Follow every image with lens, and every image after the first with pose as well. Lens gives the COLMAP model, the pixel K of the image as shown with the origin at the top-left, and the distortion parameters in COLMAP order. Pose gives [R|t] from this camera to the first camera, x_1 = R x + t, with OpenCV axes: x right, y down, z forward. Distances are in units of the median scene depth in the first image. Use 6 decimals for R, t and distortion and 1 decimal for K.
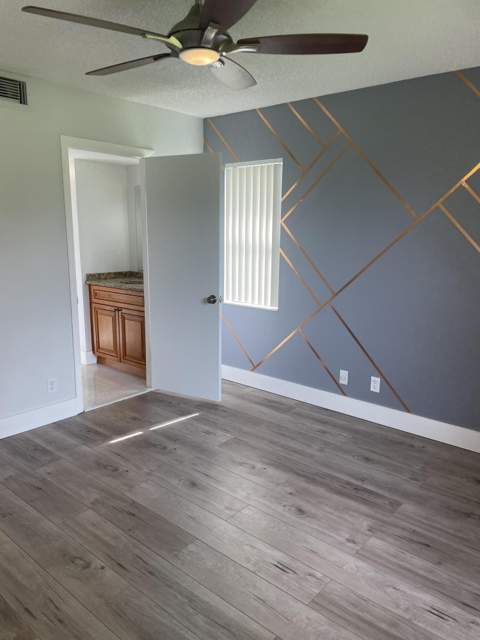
lens RADIAL K [[482.3, 0, 234.8], [0, 482.3, 323.5], [0, 0, 1]] dist [0.065613, -0.081394]
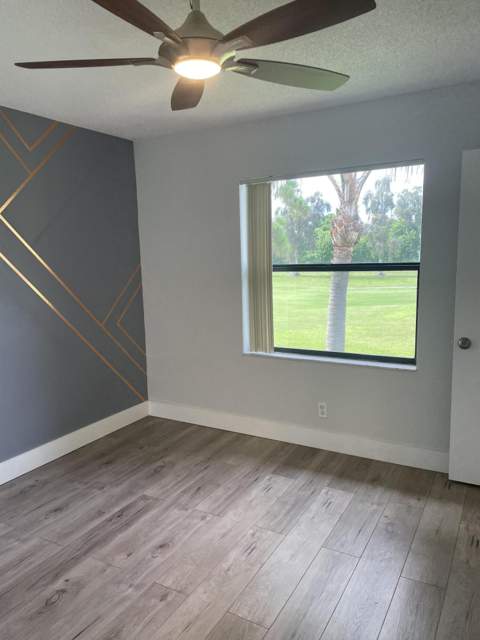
lens RADIAL K [[482.3, 0, 235.4], [0, 482.3, 321.0], [0, 0, 1]] dist [0.065613, -0.081394]
pose [[-0.202924, -0.144672, 0.968448, -0.763998], [0.214552, 0.958423, 0.188130, -0.195831], [-0.955400, 0.245959, -0.163447, 0.896855]]
